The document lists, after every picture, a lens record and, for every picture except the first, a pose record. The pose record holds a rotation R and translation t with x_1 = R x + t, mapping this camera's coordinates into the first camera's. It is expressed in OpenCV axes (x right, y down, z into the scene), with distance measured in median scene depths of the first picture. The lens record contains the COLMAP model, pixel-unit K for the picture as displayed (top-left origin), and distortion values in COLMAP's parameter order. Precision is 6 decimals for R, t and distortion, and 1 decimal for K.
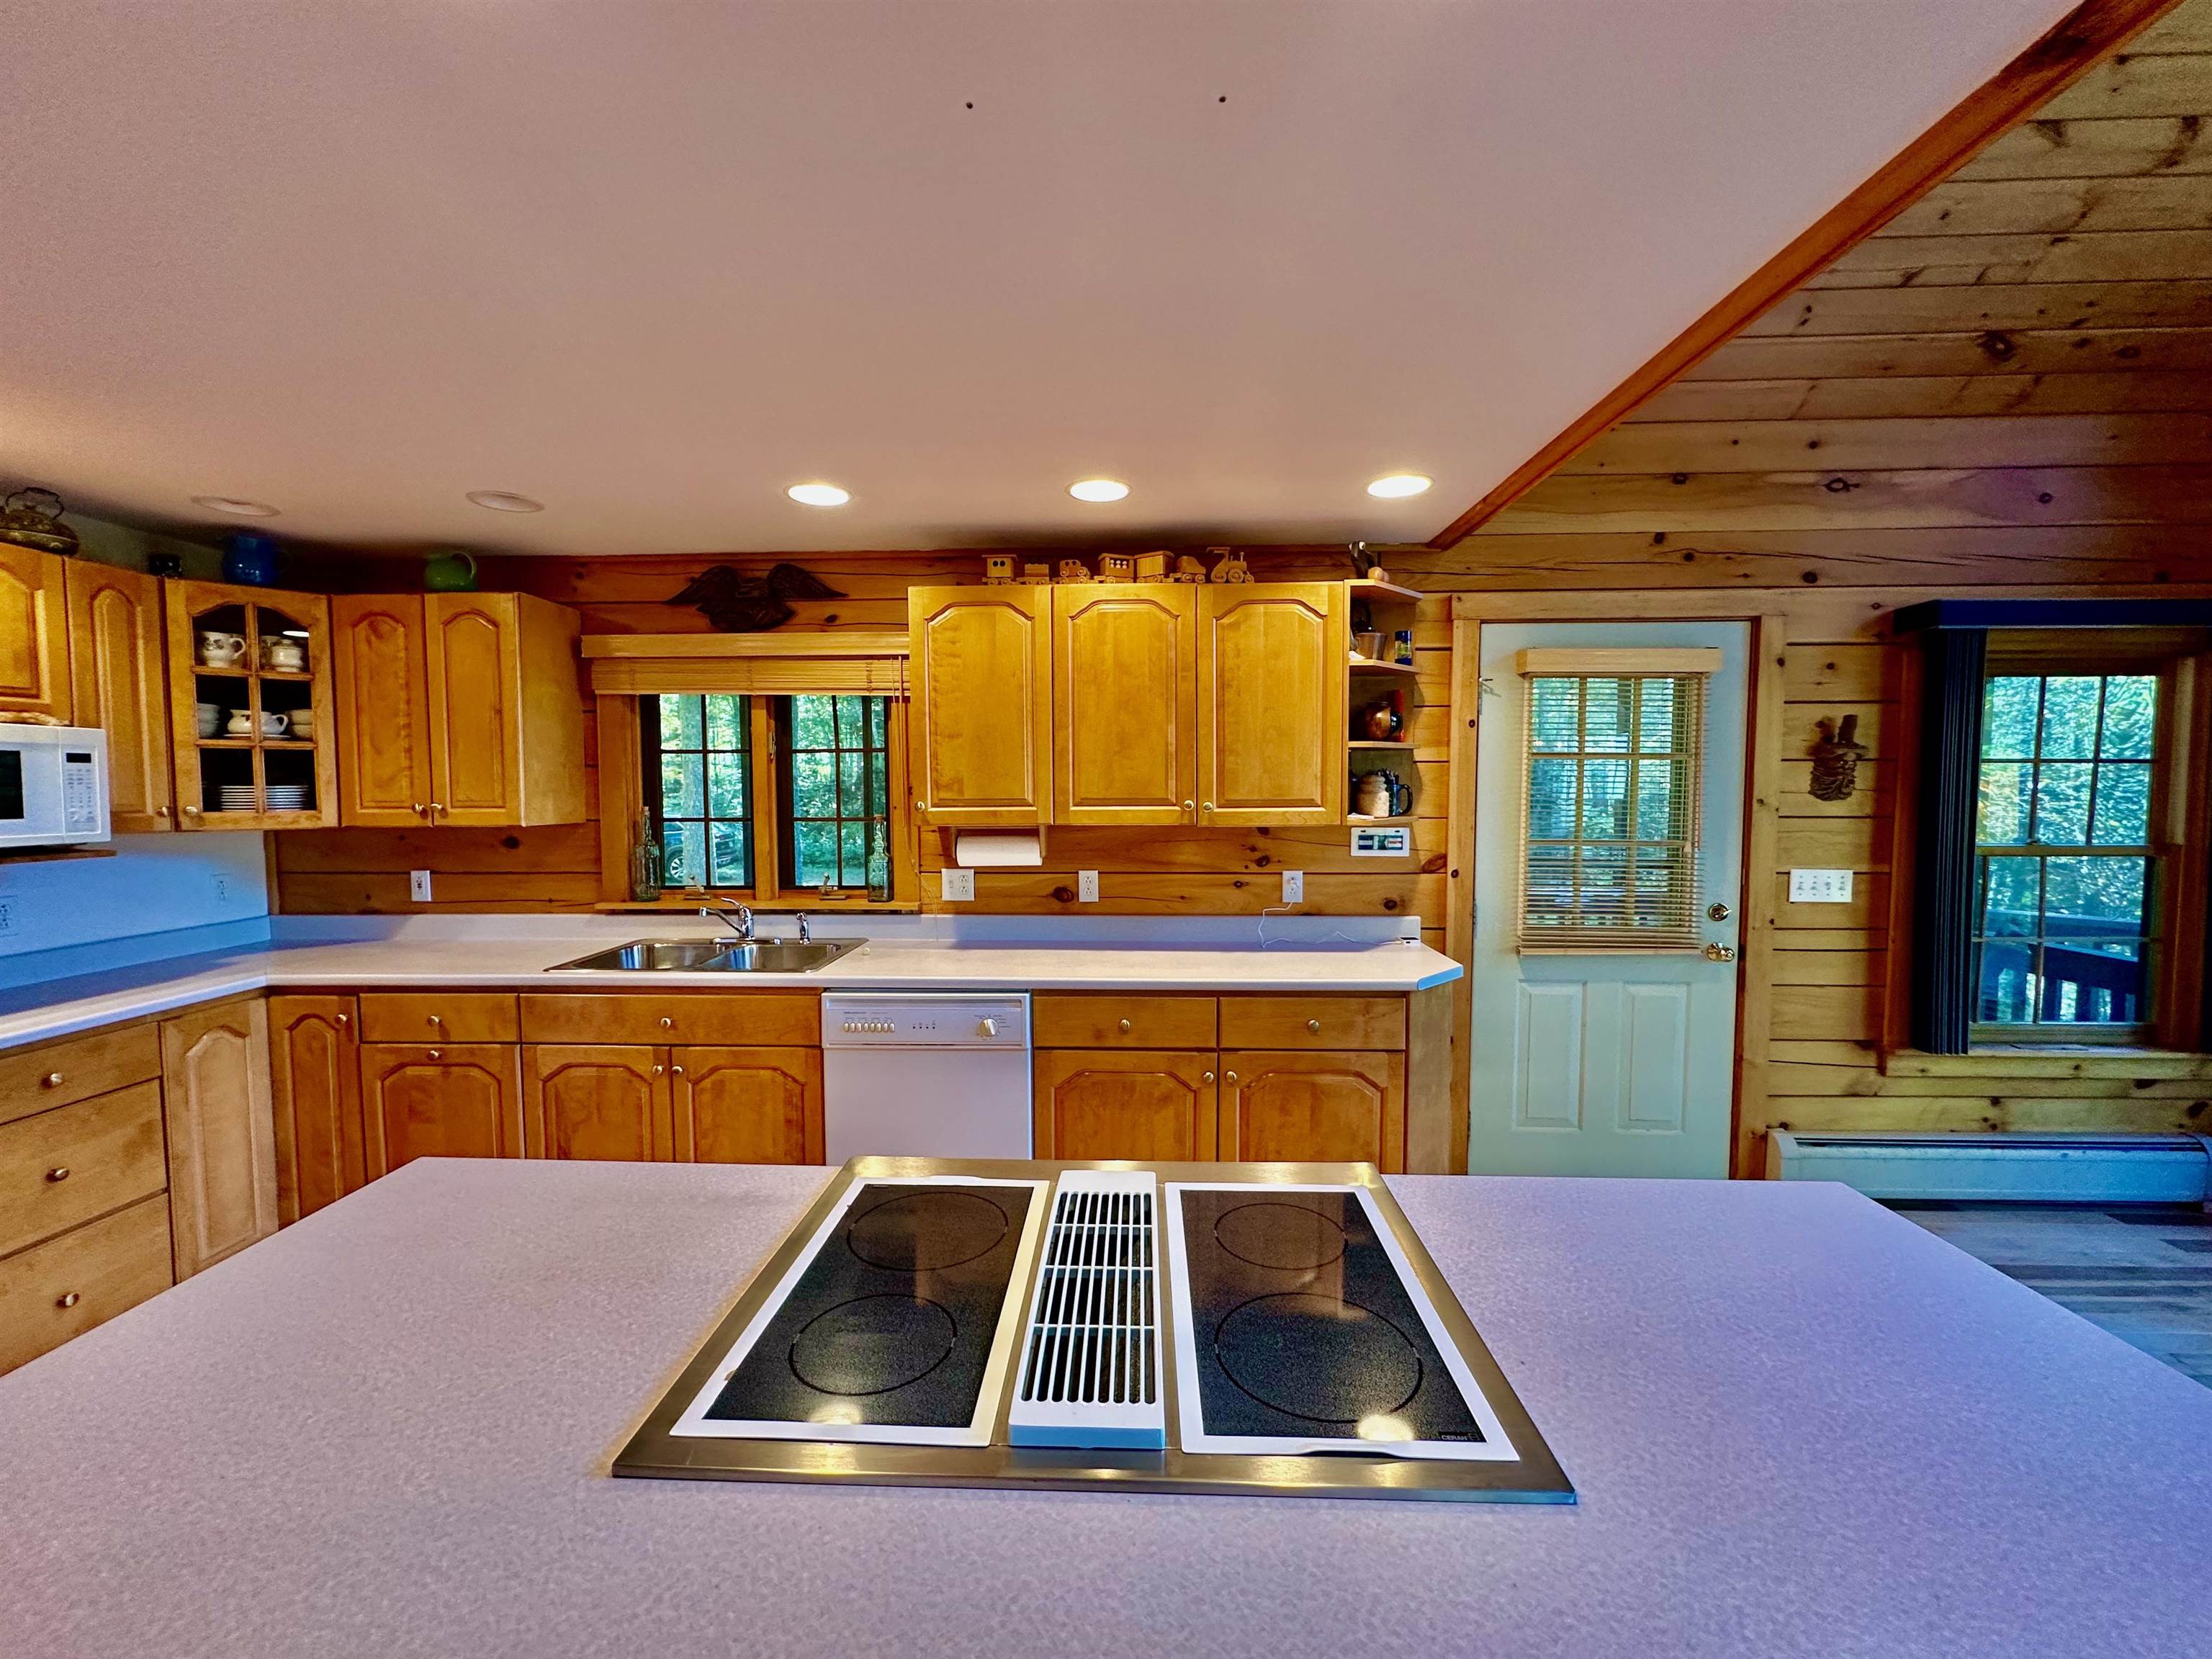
lens RADIAL K [[879.9, 0, 1101.6], [0, 879.9, 830.6], [0, 0, 1]] dist [-0.002177, 0.000127]
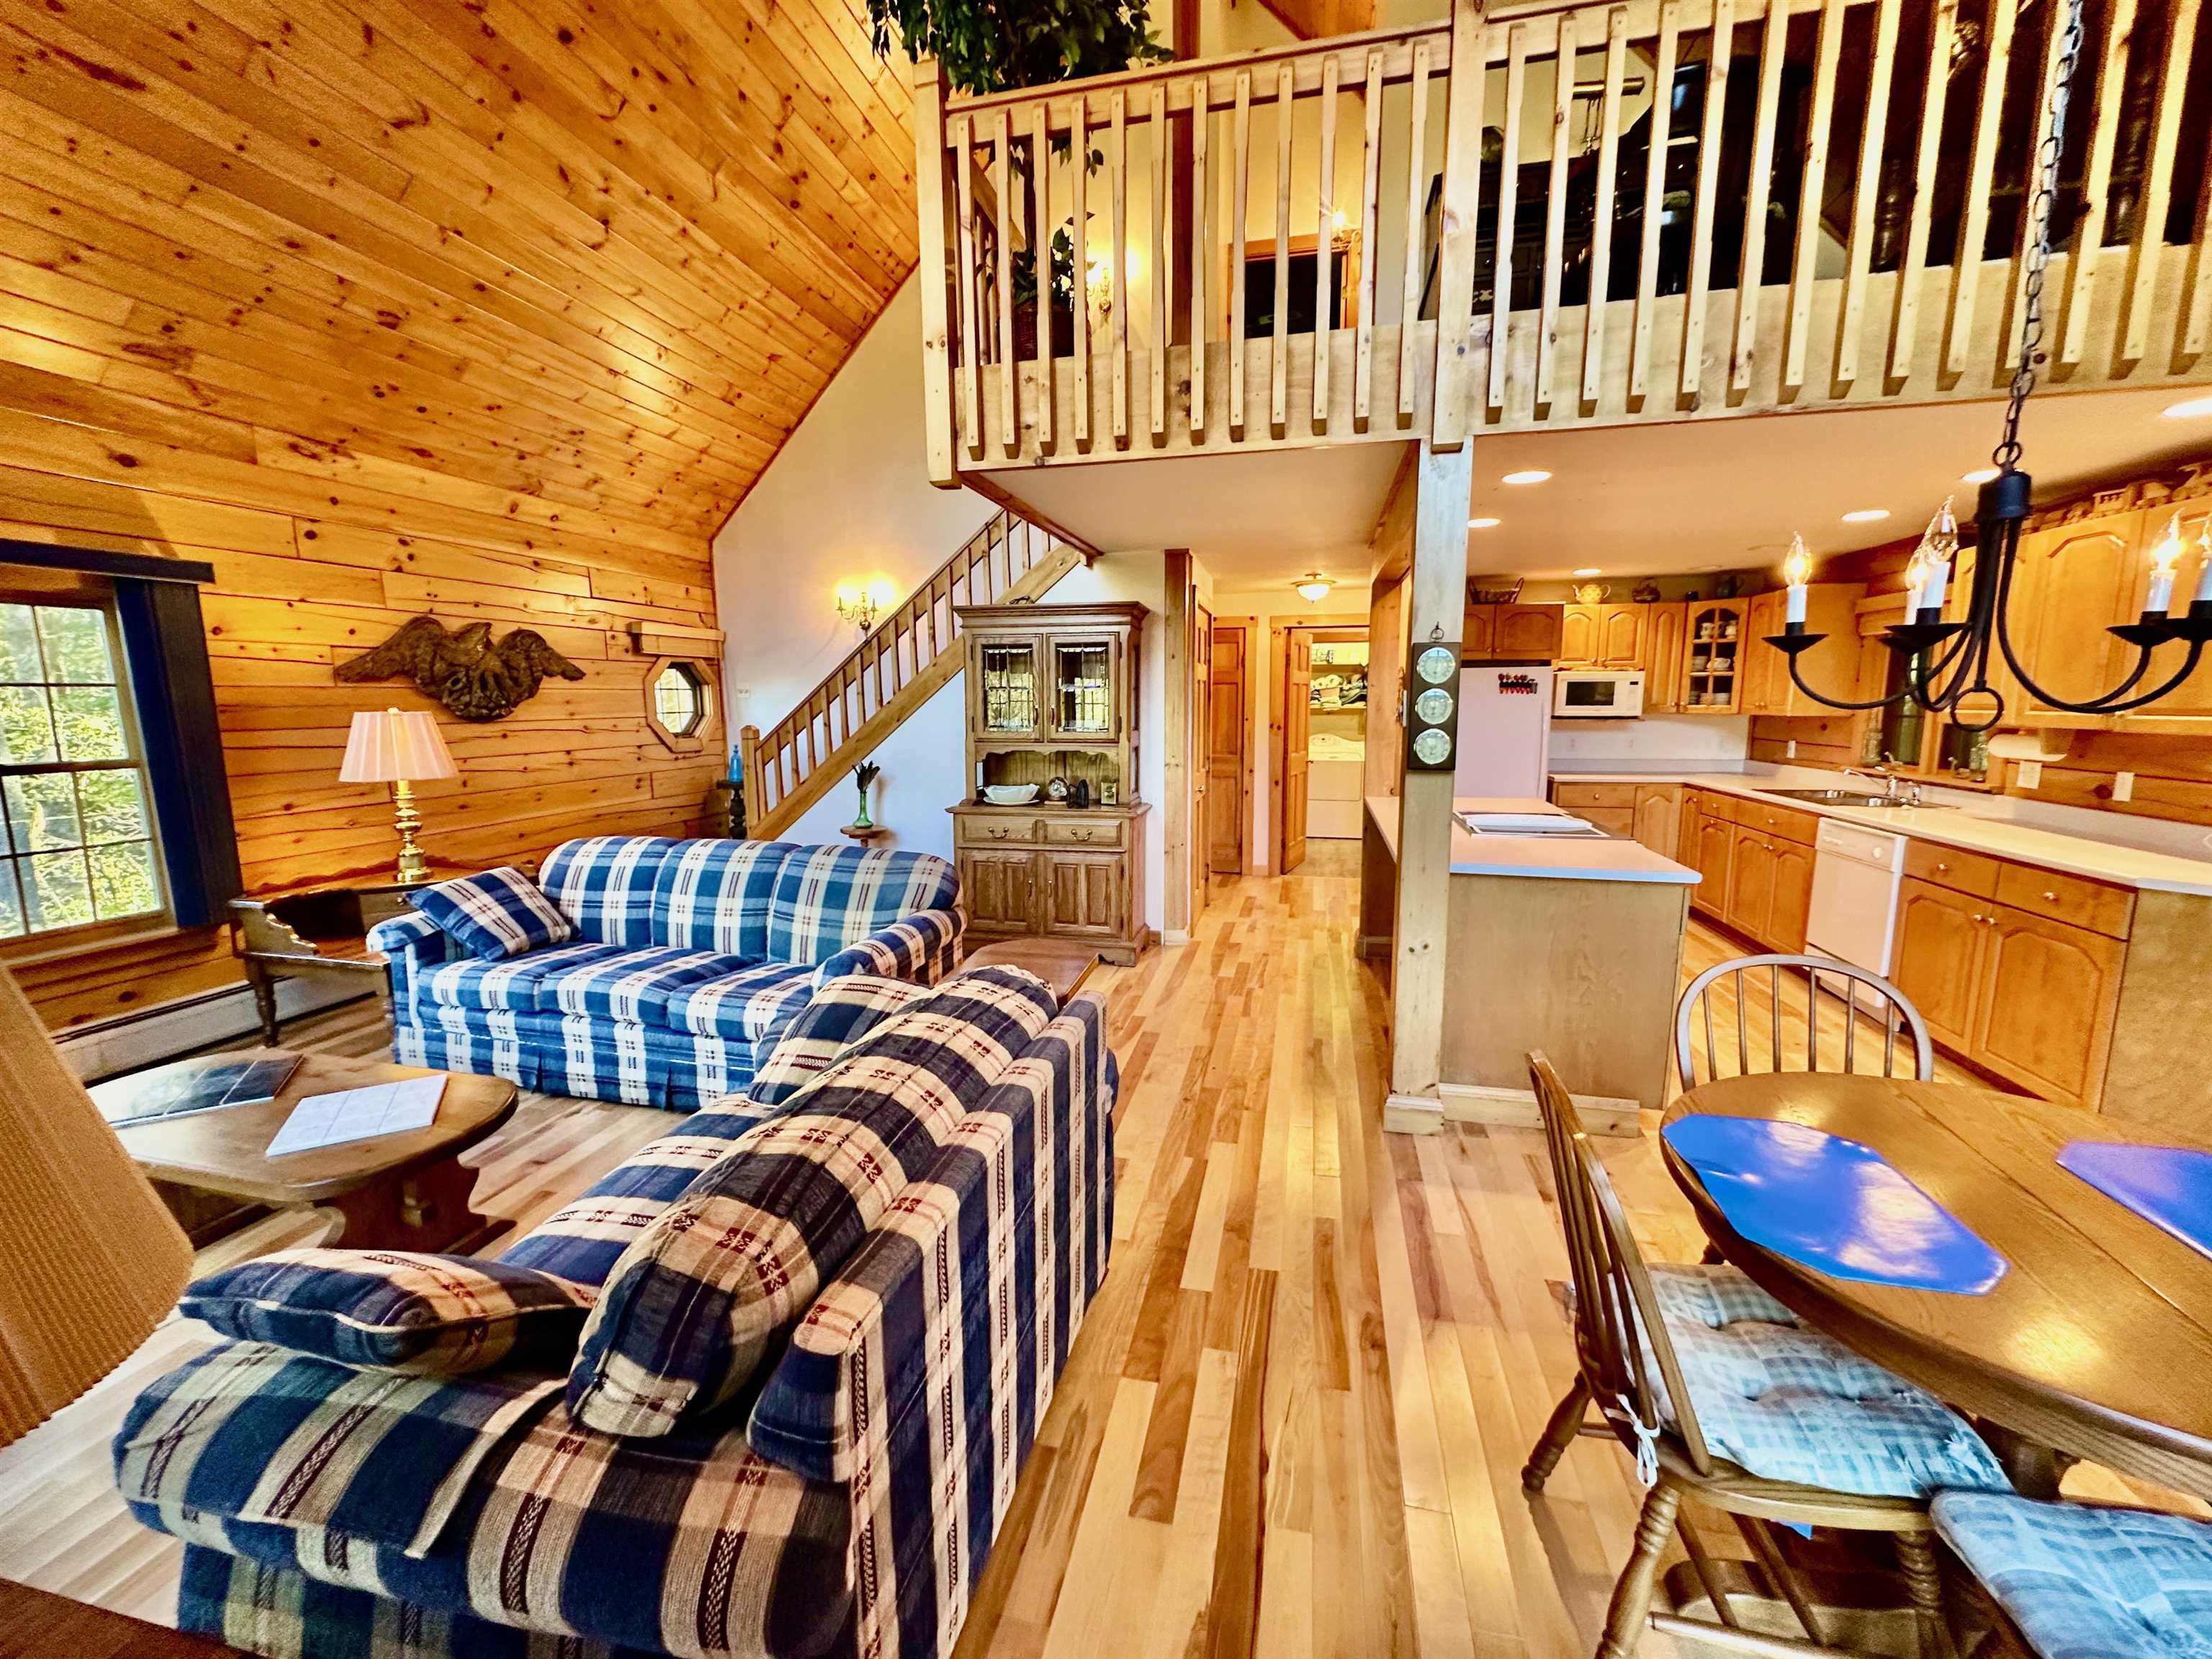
lens RADIAL K [[881.0, 0, 1104.4], [0, 881.0, 828.9], [0, 0, 1]] dist [-0.001012, 0.000178]
pose [[-0.186141, 0.150925, -0.970862, 1.367550], [-0.044457, 0.985826, 0.161775, -0.006010], [0.981517, 0.073275, -0.176793, -0.050024]]
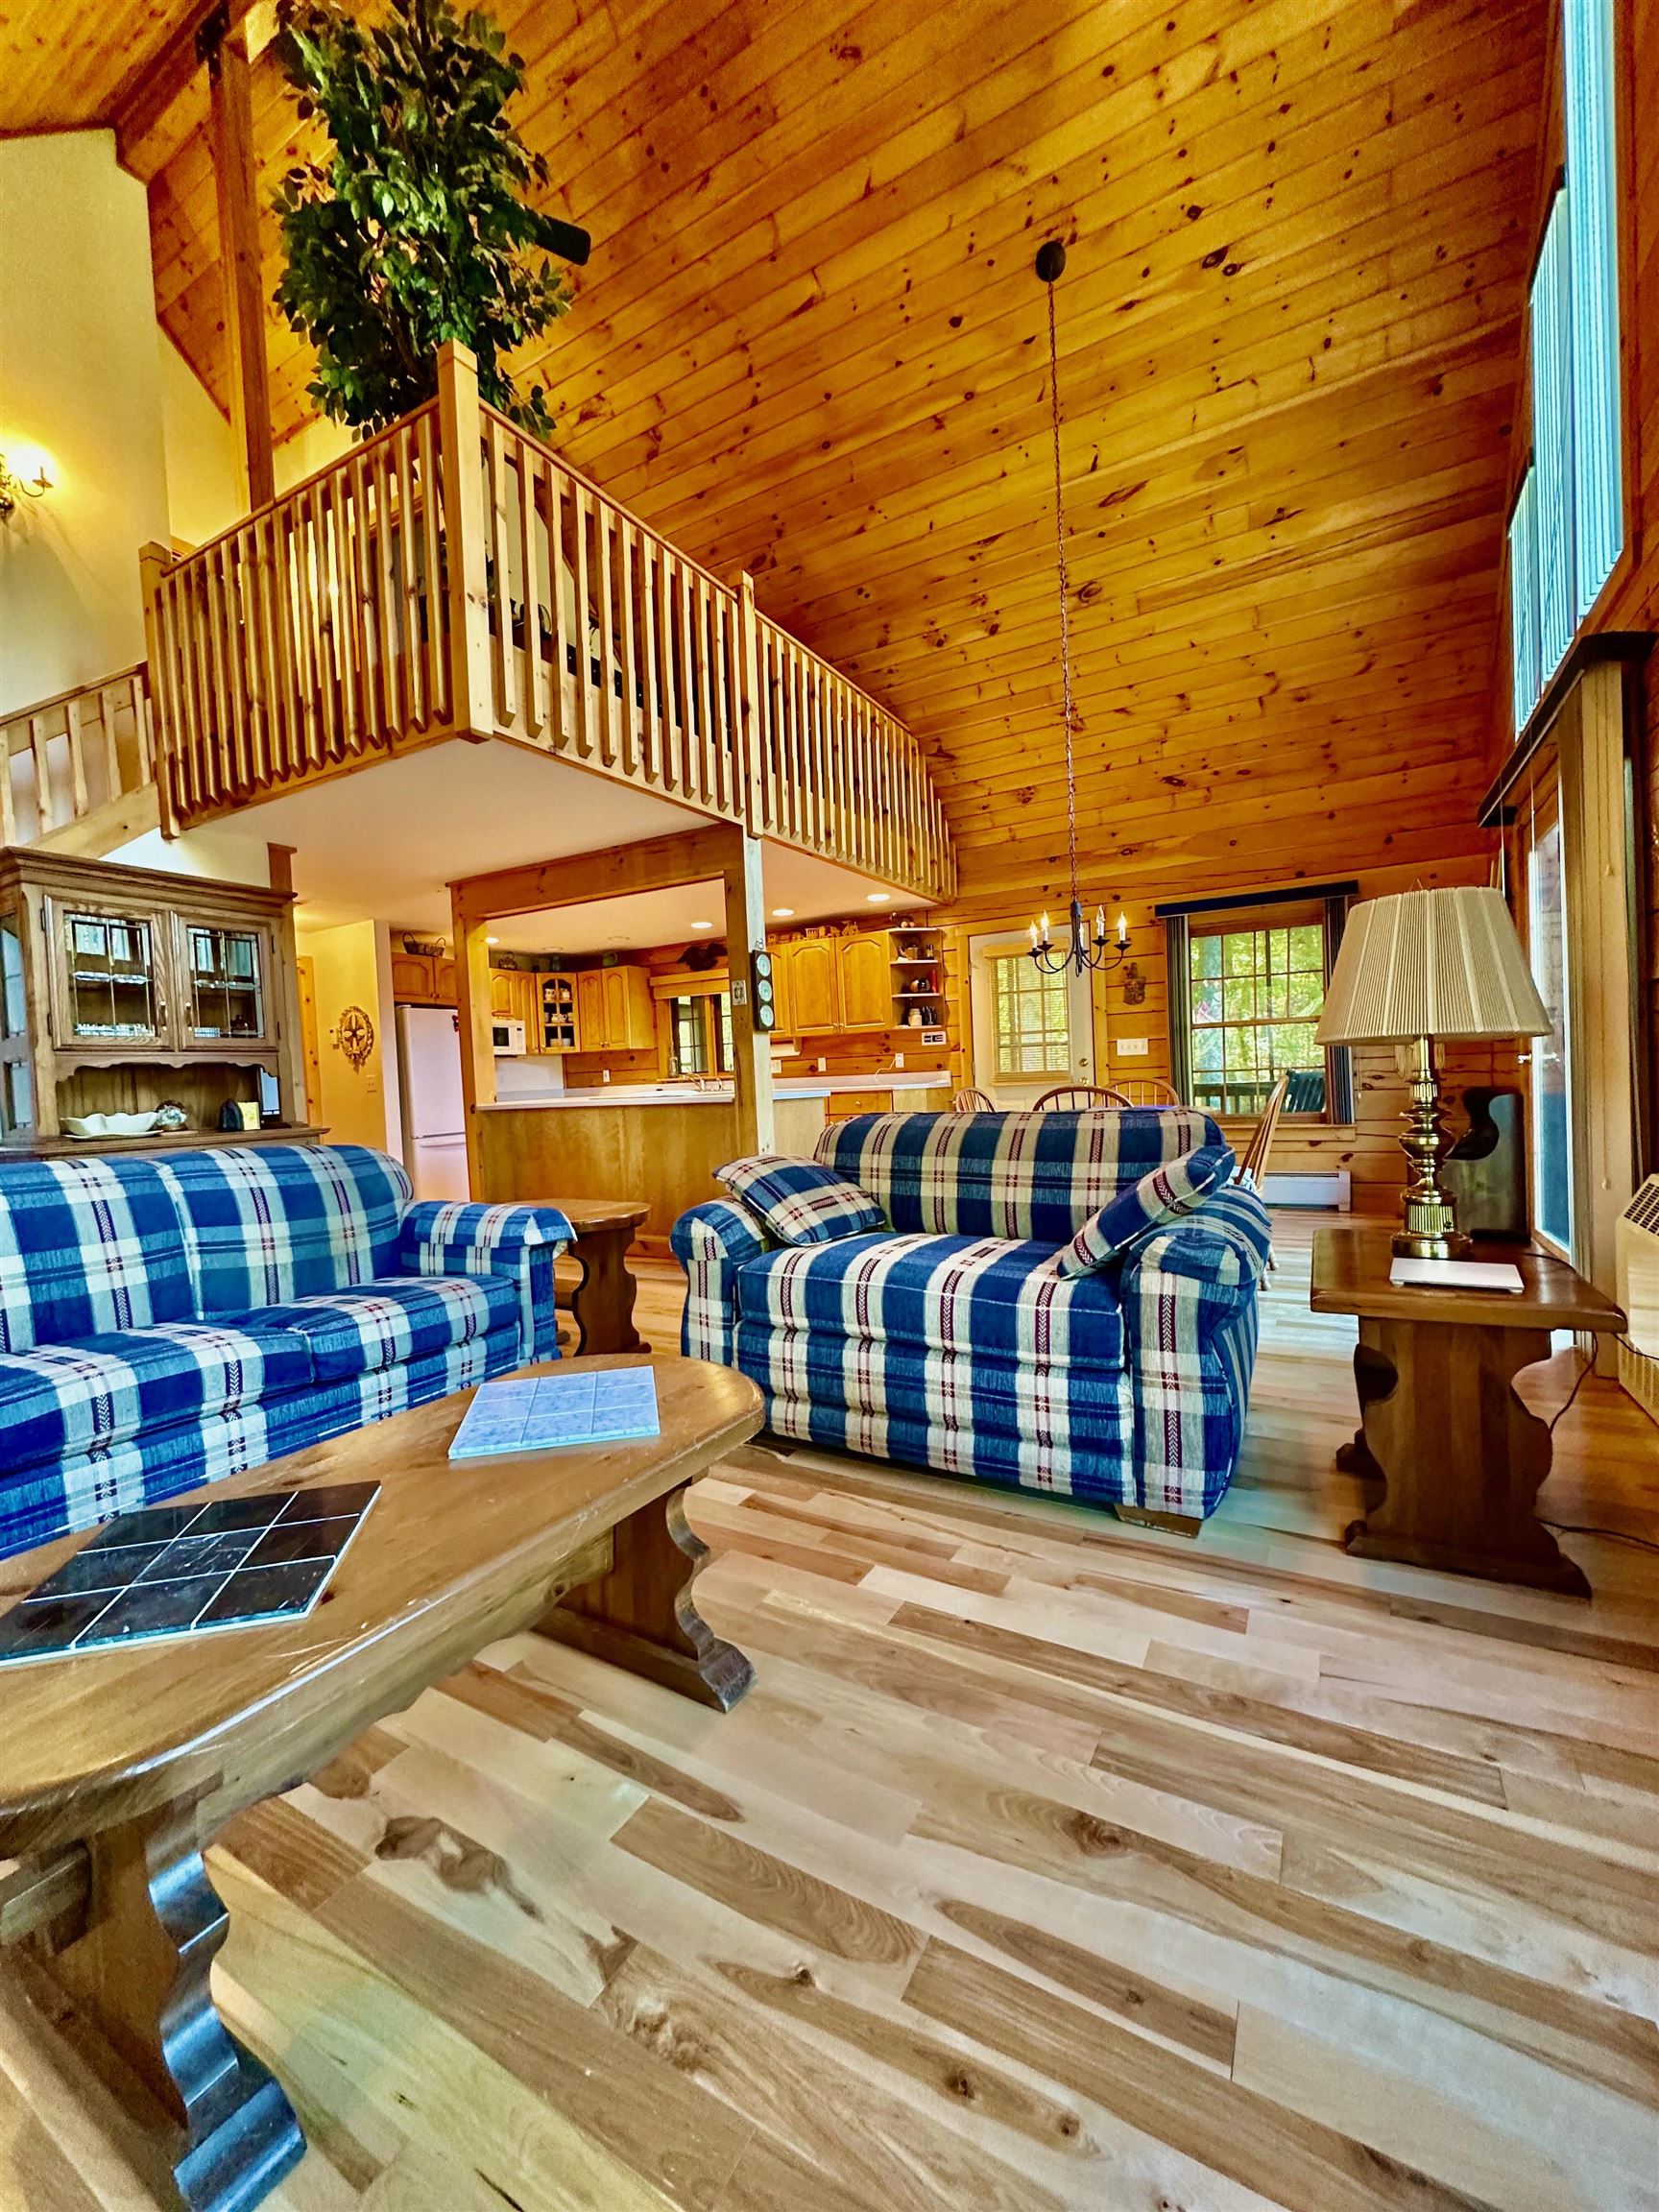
lens RADIAL K [[881.0, 0, 829.5], [0, 881.0, 1106.0], [0, 0, 1]] dist [-0.001012, 0.000178]
pose [[0.884876, -0.020784, -0.465362, 1.167656], [0.016706, 0.999777, -0.012886, 0.217543], [0.465526, 0.003628, 0.885027, -1.149433]]
